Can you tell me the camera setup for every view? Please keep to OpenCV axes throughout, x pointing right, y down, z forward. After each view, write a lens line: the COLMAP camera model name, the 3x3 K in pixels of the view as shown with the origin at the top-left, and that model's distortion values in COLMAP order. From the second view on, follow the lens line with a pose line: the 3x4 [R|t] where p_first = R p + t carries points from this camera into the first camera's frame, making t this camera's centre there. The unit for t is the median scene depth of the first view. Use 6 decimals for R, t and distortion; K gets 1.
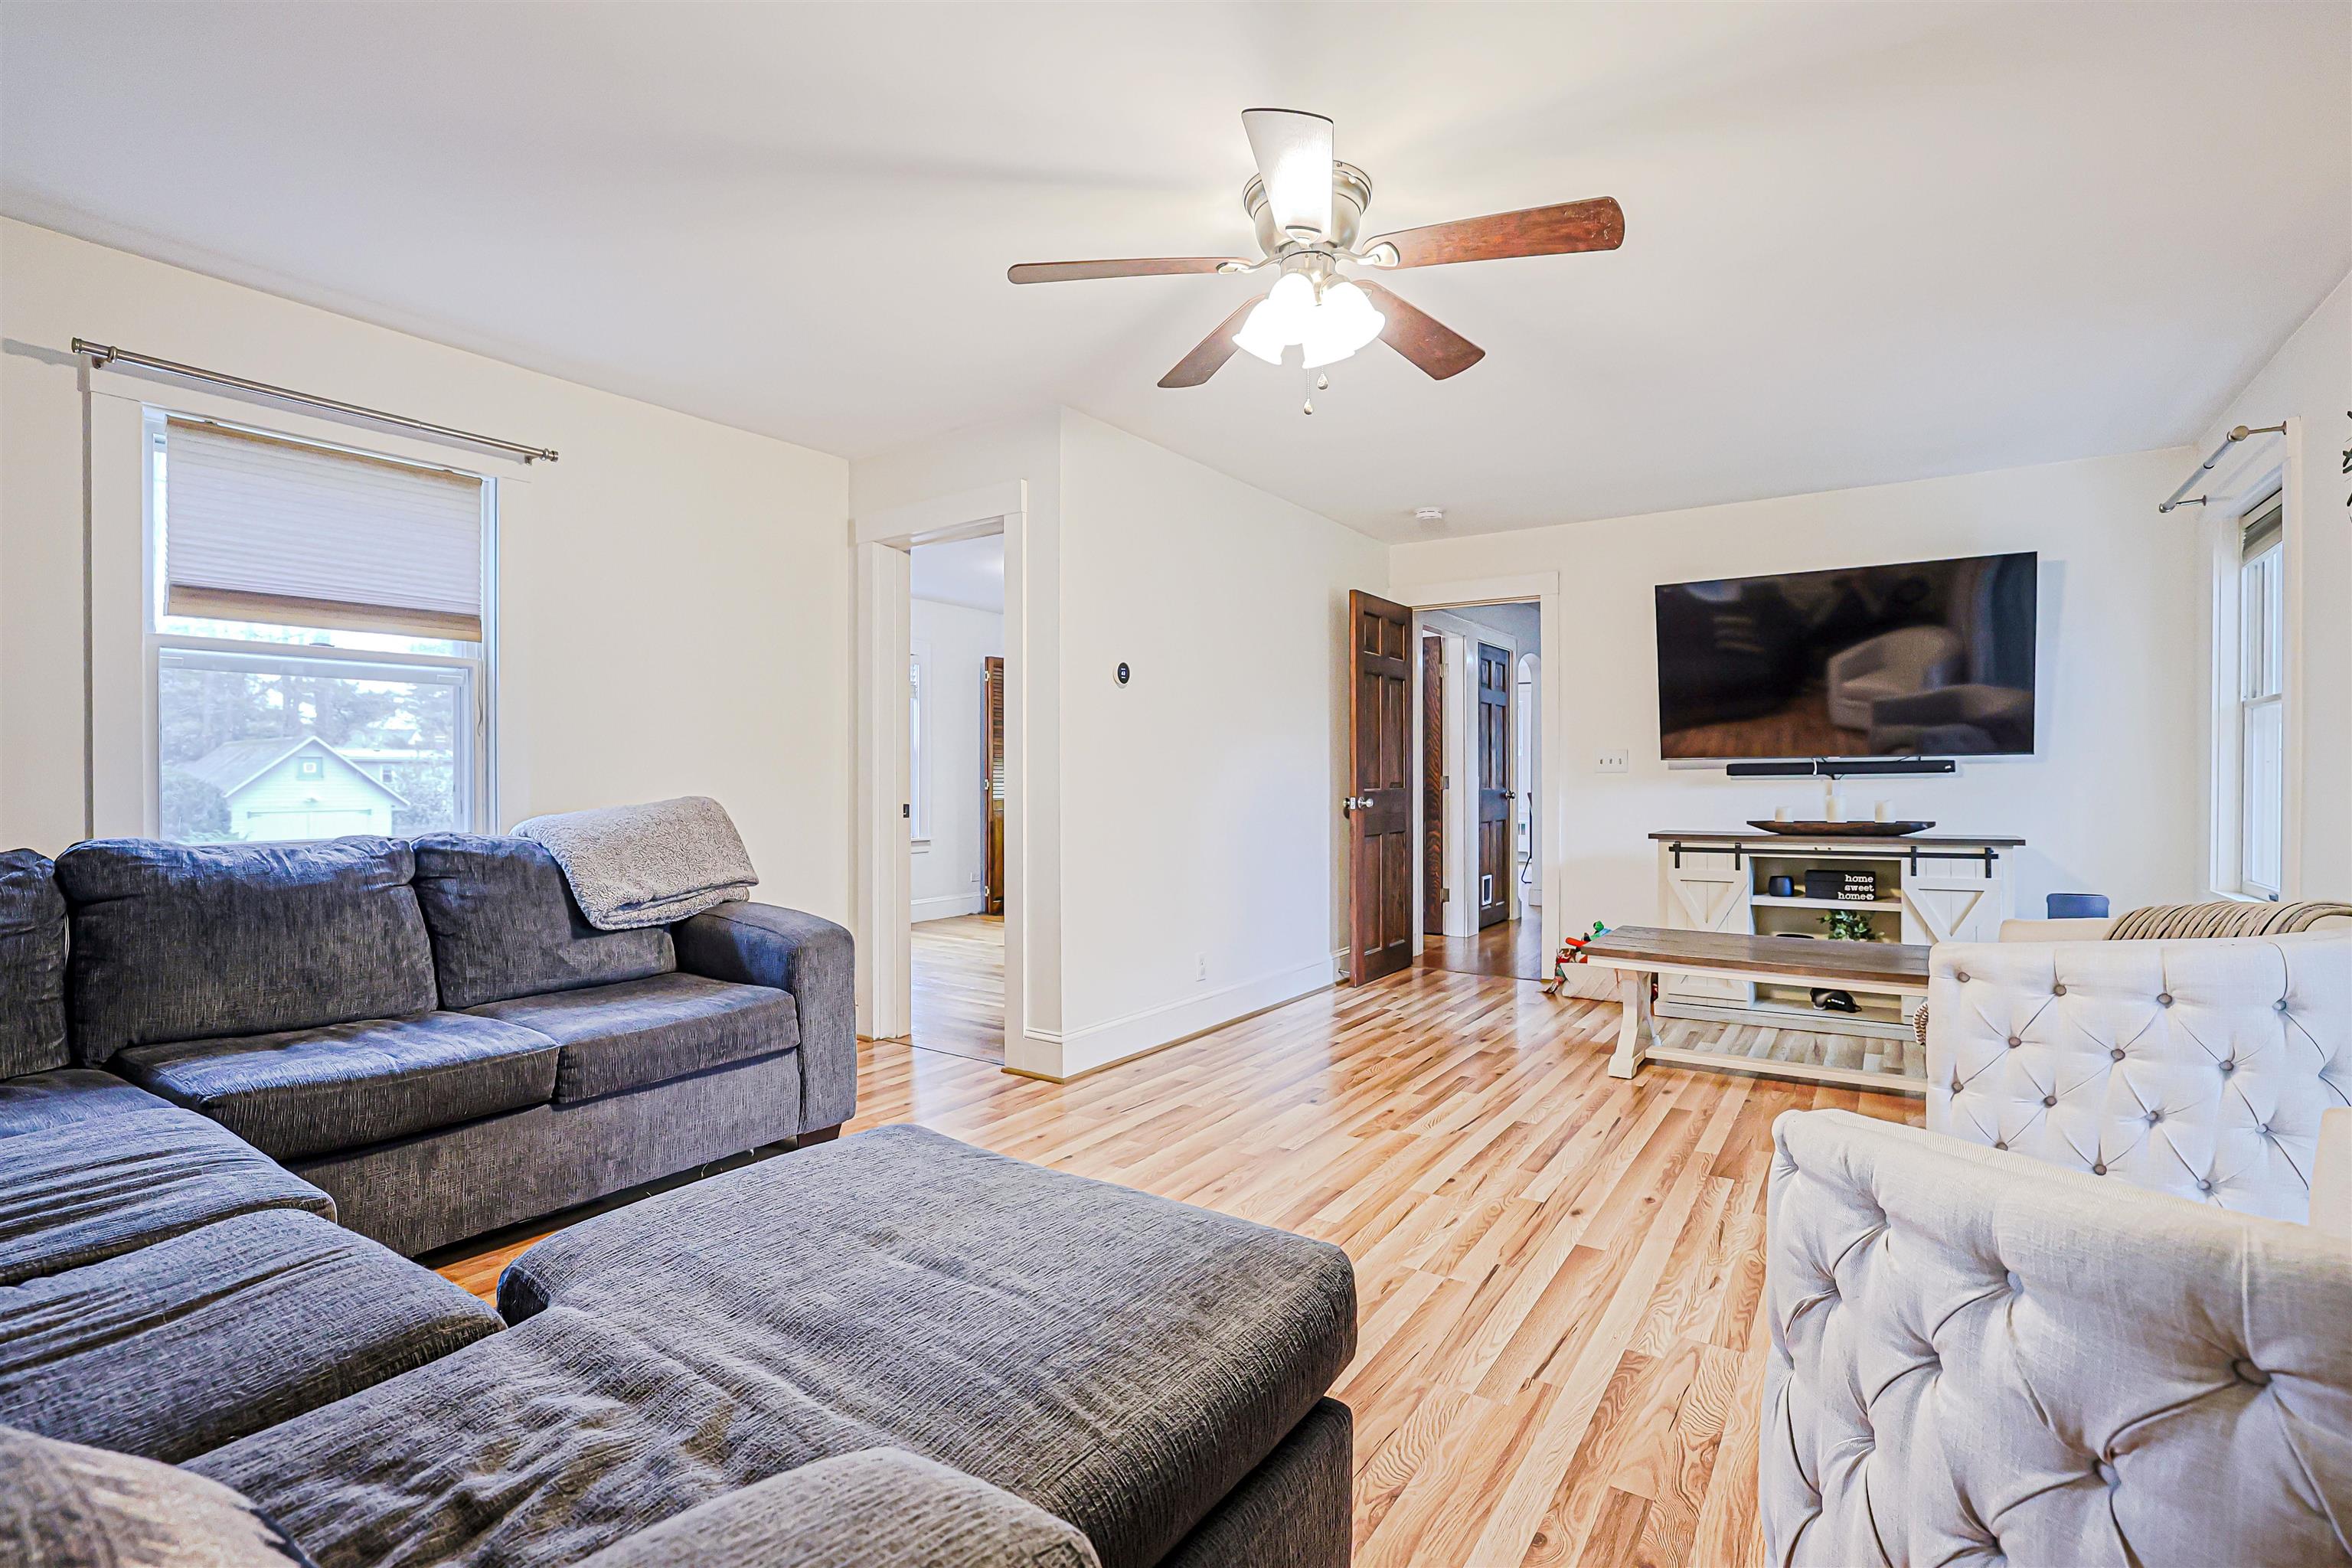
lens RADIAL K [[1081.4, 0, 1179.2], [0, 1081.4, 788.6], [0, 0, 1]] dist [-0.035729, 0.006483]
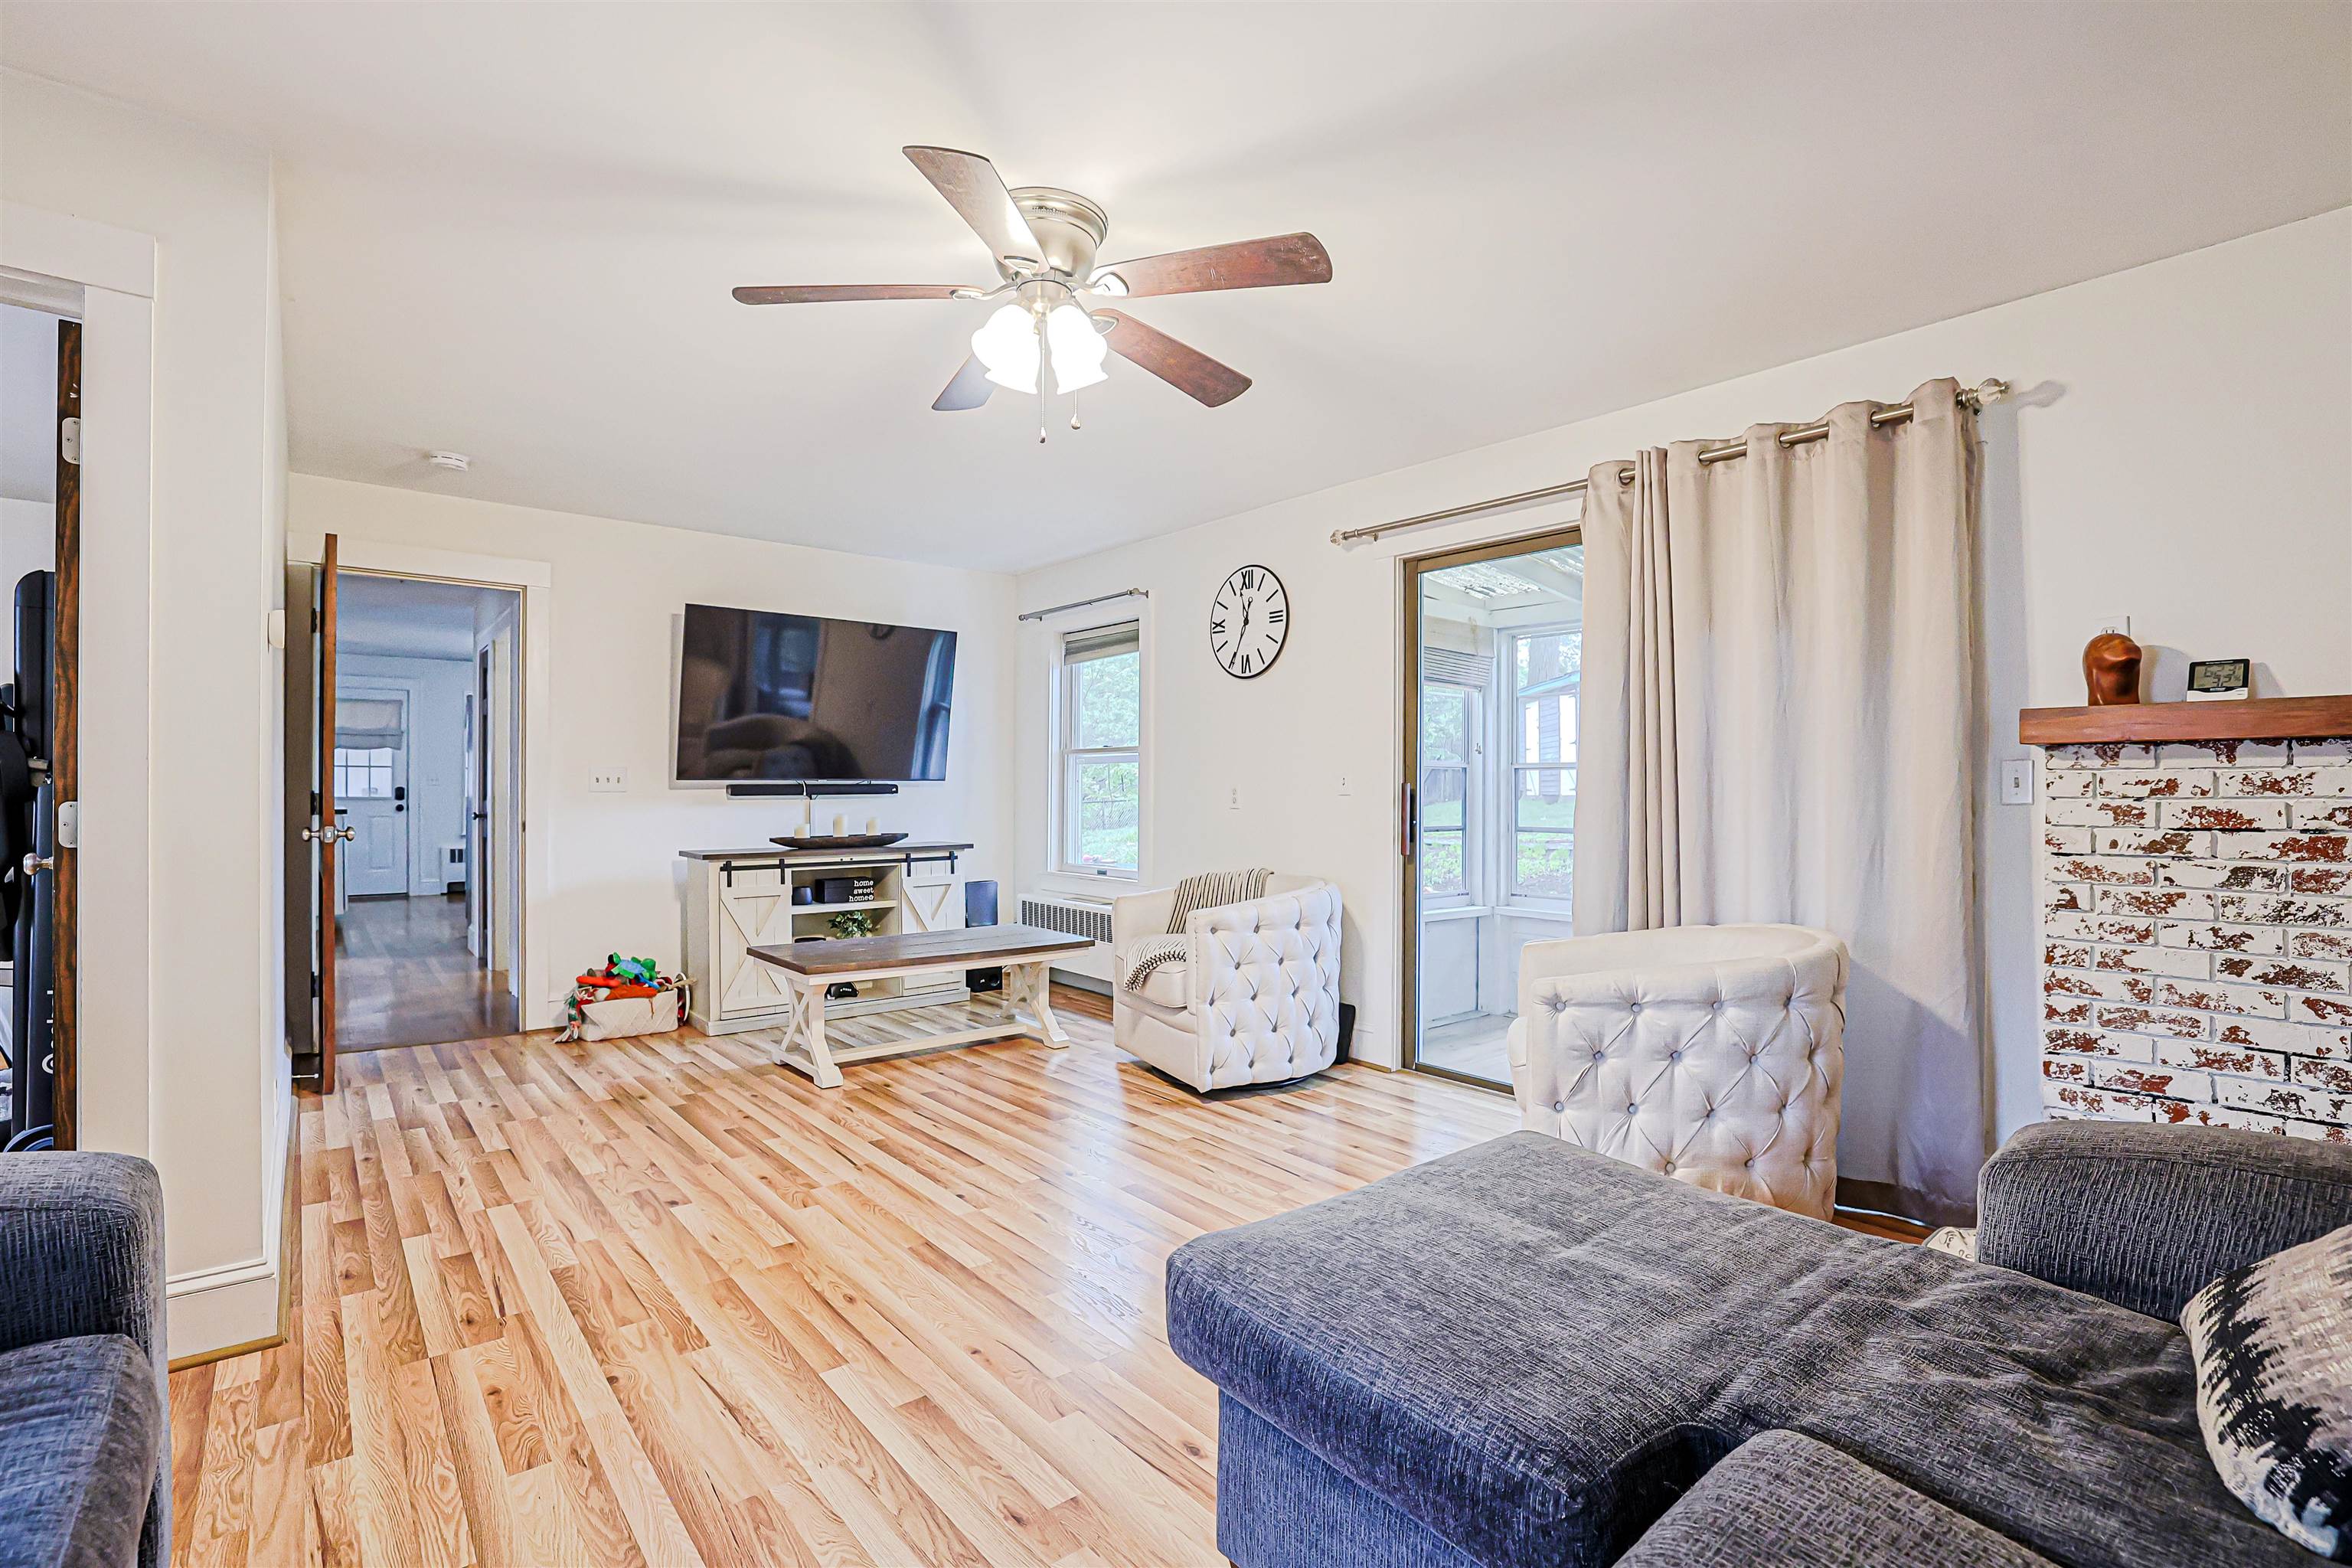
lens RADIAL K [[1081.4, 0, 1187.5], [0, 1081.4, 792.7], [0, 0, 1]] dist [-0.035729, 0.006483]
pose [[0.270473, 0.004931, 0.962715, -0.454138], [0.006578, 0.999954, -0.006970, -0.005869], [-0.962705, 0.008218, 0.270428, 0.349937]]
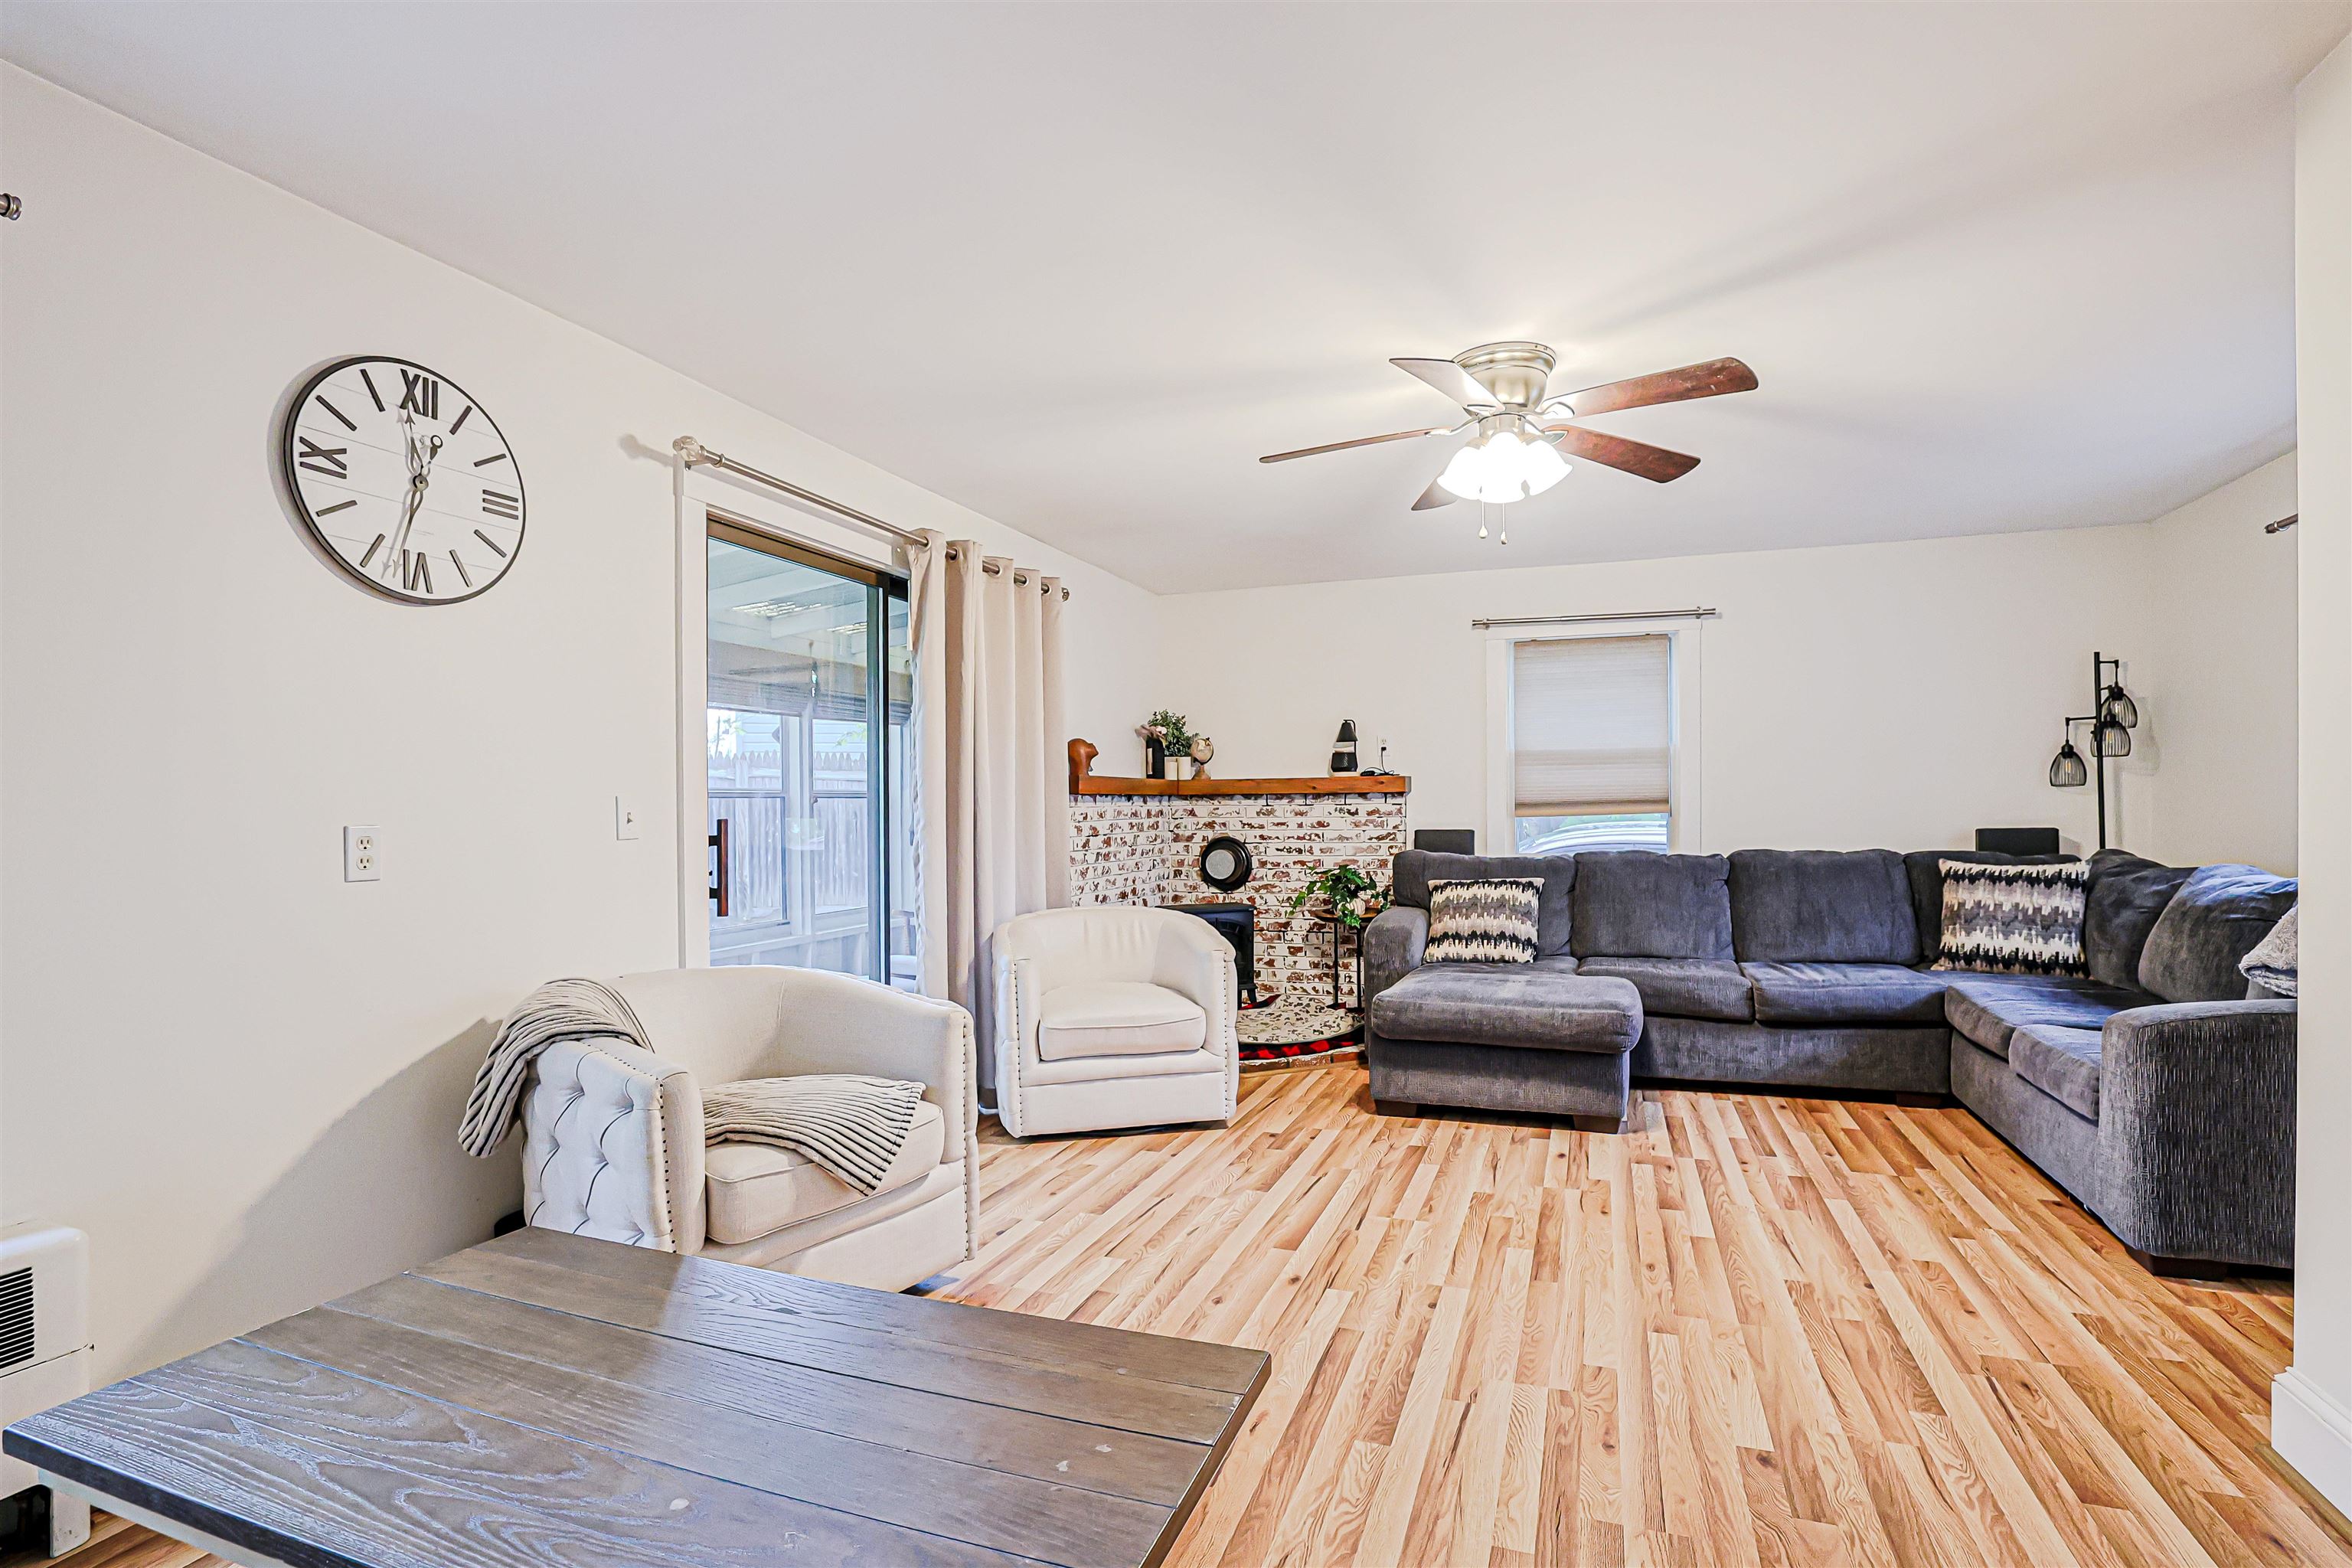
lens RADIAL K [[1081.4, 0, 1140.8], [0, 1081.4, 790.6], [0, 0, 1]] dist [-0.035729, 0.006483]
pose [[-0.980062, 0.009888, -0.198446, 0.441297], [0.011138, 0.999925, -0.005186, -0.032440], [0.198379, -0.007293, -0.980098, 1.222287]]
